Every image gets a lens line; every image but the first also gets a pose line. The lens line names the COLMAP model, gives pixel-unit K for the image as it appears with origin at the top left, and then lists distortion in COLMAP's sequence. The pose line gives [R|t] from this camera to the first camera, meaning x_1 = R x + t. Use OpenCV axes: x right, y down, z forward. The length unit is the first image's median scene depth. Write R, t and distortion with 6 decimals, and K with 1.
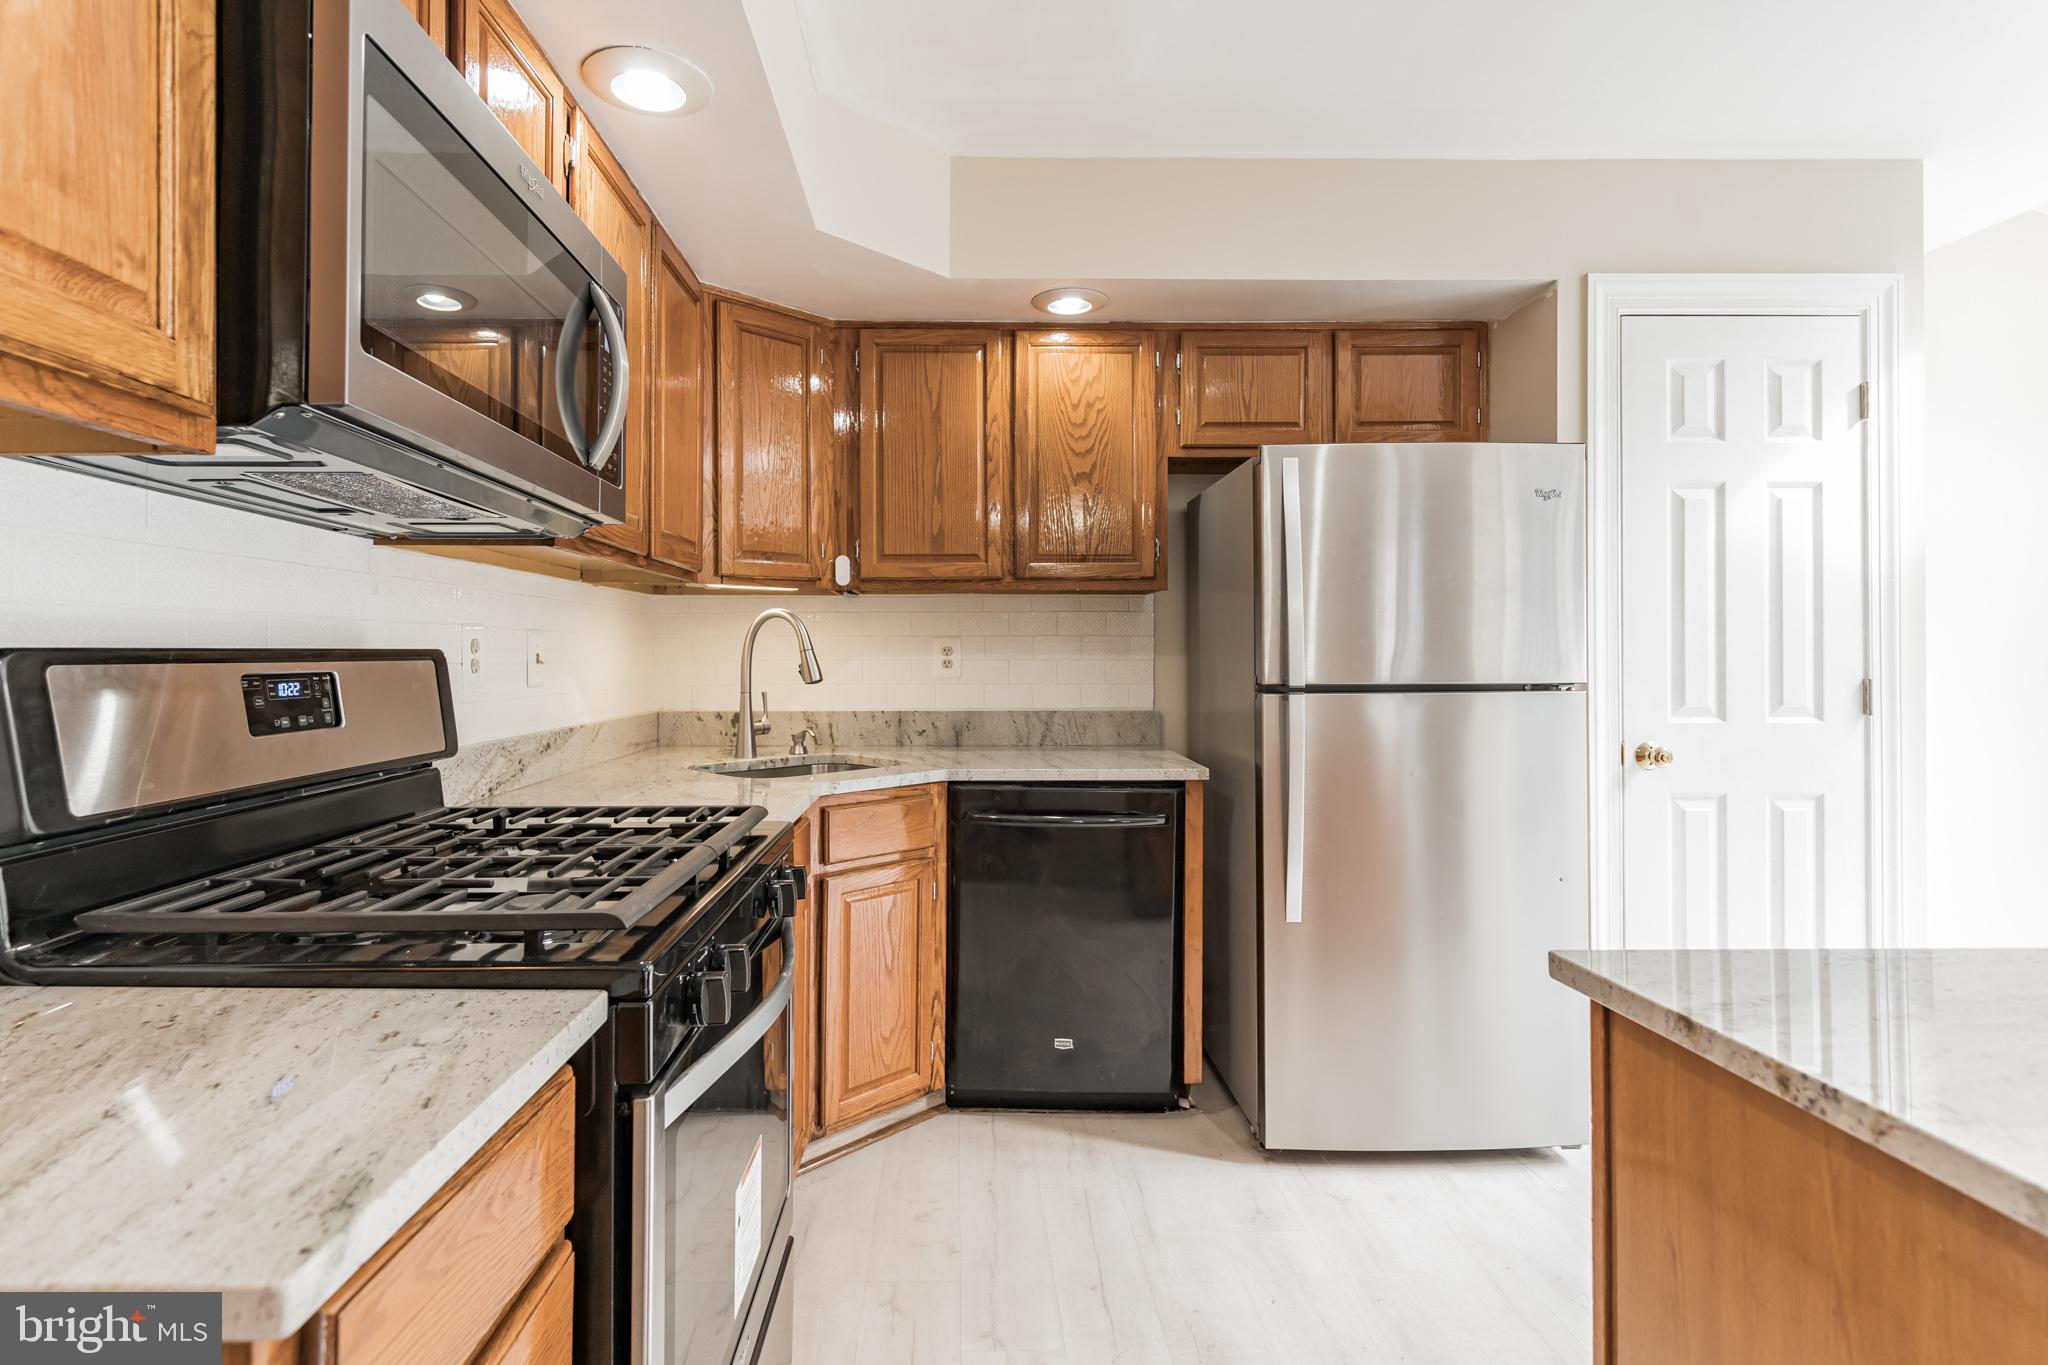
lens RADIAL K [[1063.2, 0, 1022.4], [0, 1063.2, 642.2], [0, 0, 1]] dist [0.014770, 0.000108]
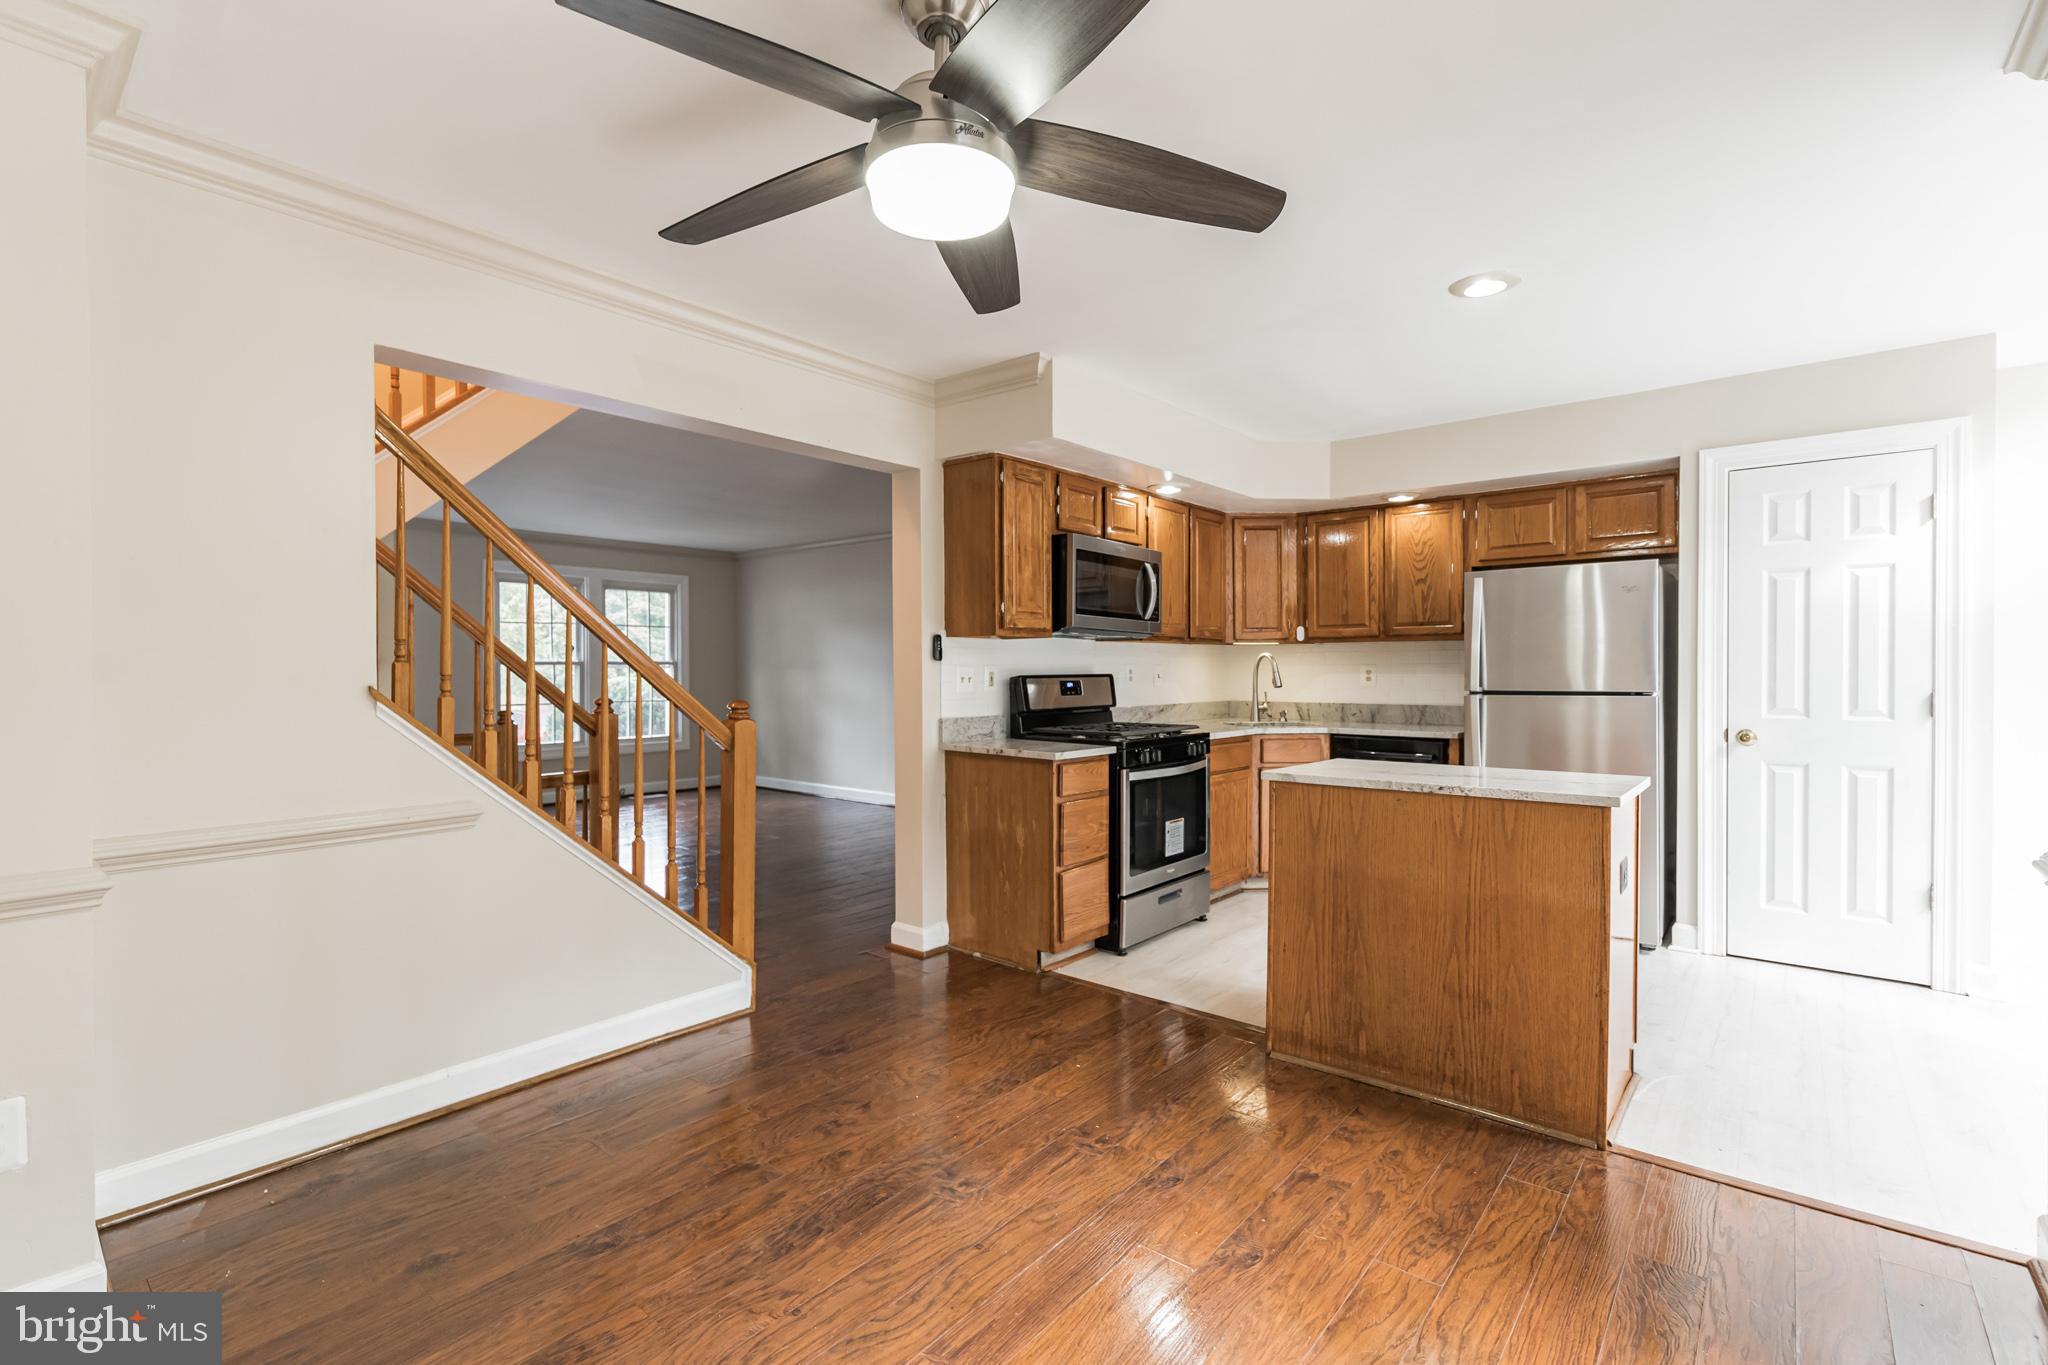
lens RADIAL K [[931.4, 0, 1016.9], [0, 931.4, 676.5], [0, 0, 1]] dist [-0.002004, -0.000234]
pose [[0.755235, 0.004265, -0.655440, 0.668143], [0.009319, 0.999808, 0.017243, -0.022610], [0.655388, -0.019131, 0.755050, -0.811178]]
